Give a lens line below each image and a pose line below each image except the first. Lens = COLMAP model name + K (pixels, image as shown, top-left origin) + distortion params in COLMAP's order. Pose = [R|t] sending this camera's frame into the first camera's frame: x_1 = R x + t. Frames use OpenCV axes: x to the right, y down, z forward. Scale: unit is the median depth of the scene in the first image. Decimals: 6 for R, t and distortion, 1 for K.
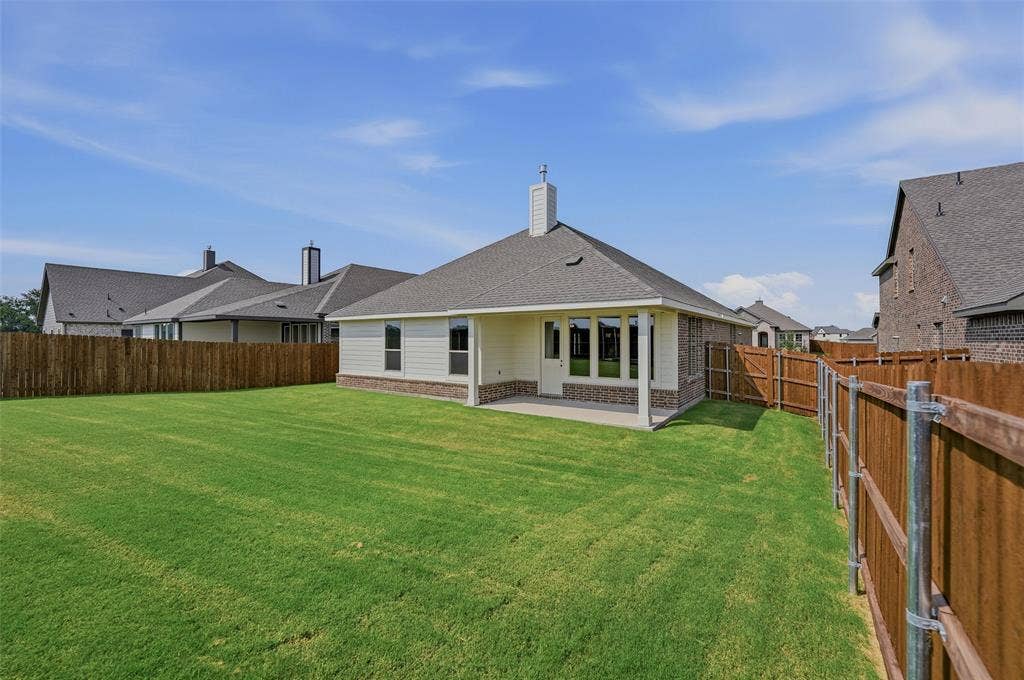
lens RADIAL K [[424.3, 0, 513.3], [0, 424.3, 341.1], [0, 0, 1]] dist [-0.010716, -0.000390]
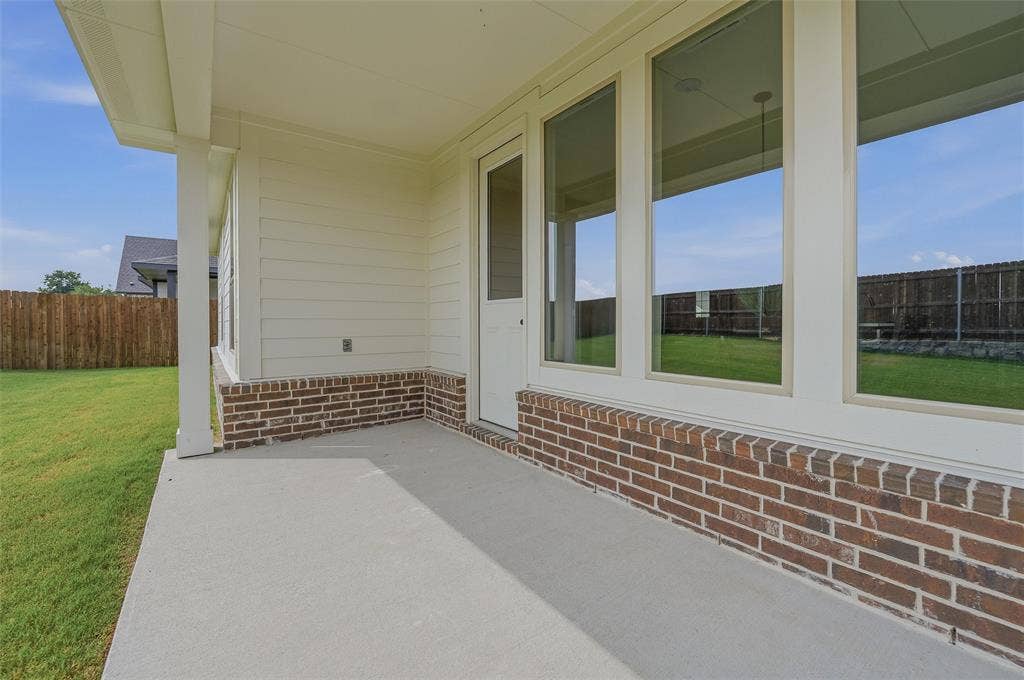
lens RADIAL K [[424.3, 0, 510.3], [0, 424.3, 332.0], [0, 0, 1]] dist [-0.010716, -0.000390]
pose [[0.945116, 0.006184, -0.326678, 0.187121], [0.000044, 0.999818, 0.019053, 0.057480], [0.326736, -0.018022, 0.944944, 0.735866]]
